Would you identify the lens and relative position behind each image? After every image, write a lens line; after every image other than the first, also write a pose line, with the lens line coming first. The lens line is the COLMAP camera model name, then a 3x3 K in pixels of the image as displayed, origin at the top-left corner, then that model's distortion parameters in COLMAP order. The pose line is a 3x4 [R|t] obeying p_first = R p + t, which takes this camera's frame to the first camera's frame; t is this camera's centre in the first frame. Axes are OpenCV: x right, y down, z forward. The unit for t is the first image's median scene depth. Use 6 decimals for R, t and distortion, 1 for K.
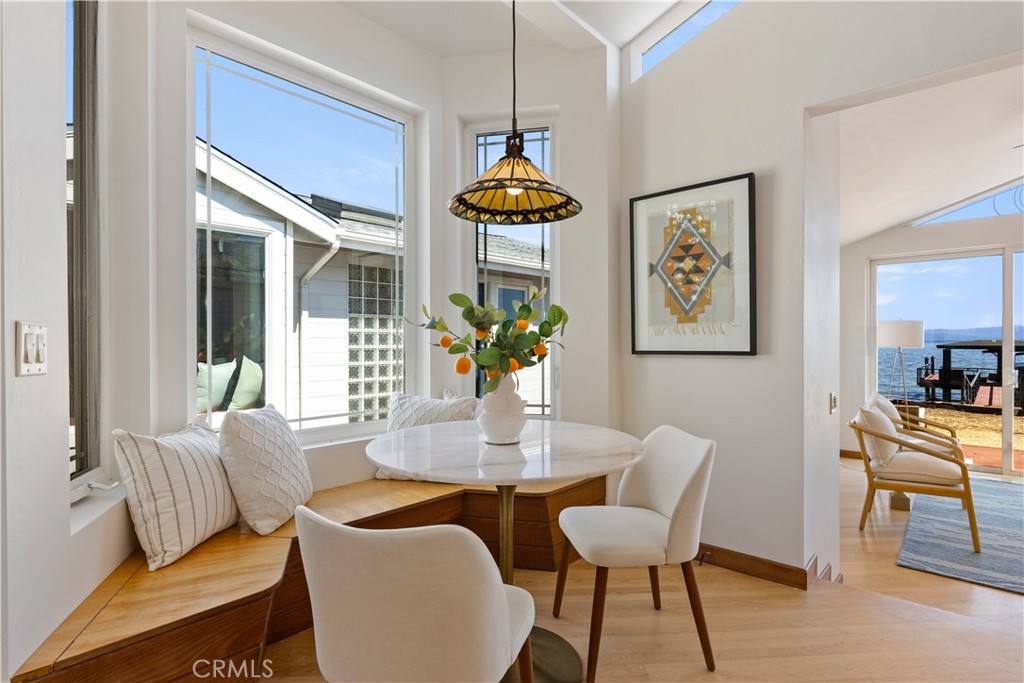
lens RADIAL K [[539.3, 0, 512.0], [0, 539.3, 341.5], [0, 0, 1]] dist [-0.001865, -0.000749]
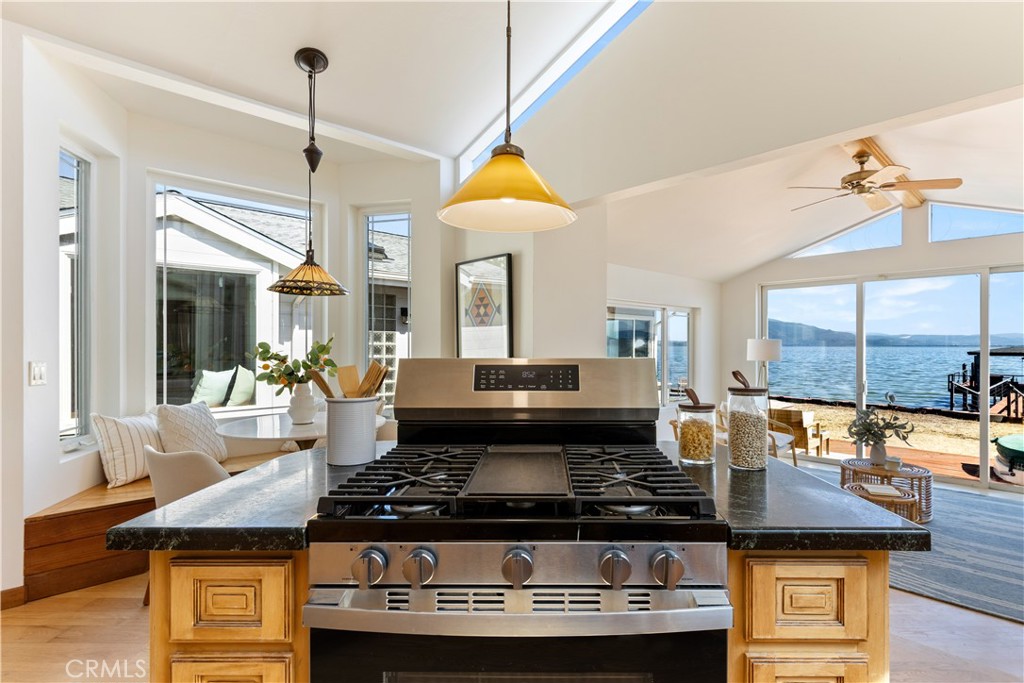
lens RADIAL K [[514.0, 0, 512.0], [0, 514.0, 341.5], [0, 0, 1]] dist [0.001966, 0.000307]
pose [[0.997282, 0.003172, -0.073605, 0.263129], [-0.003734, 0.999965, -0.007507, -0.023793], [0.073578, 0.007761, 0.997259, -0.210232]]
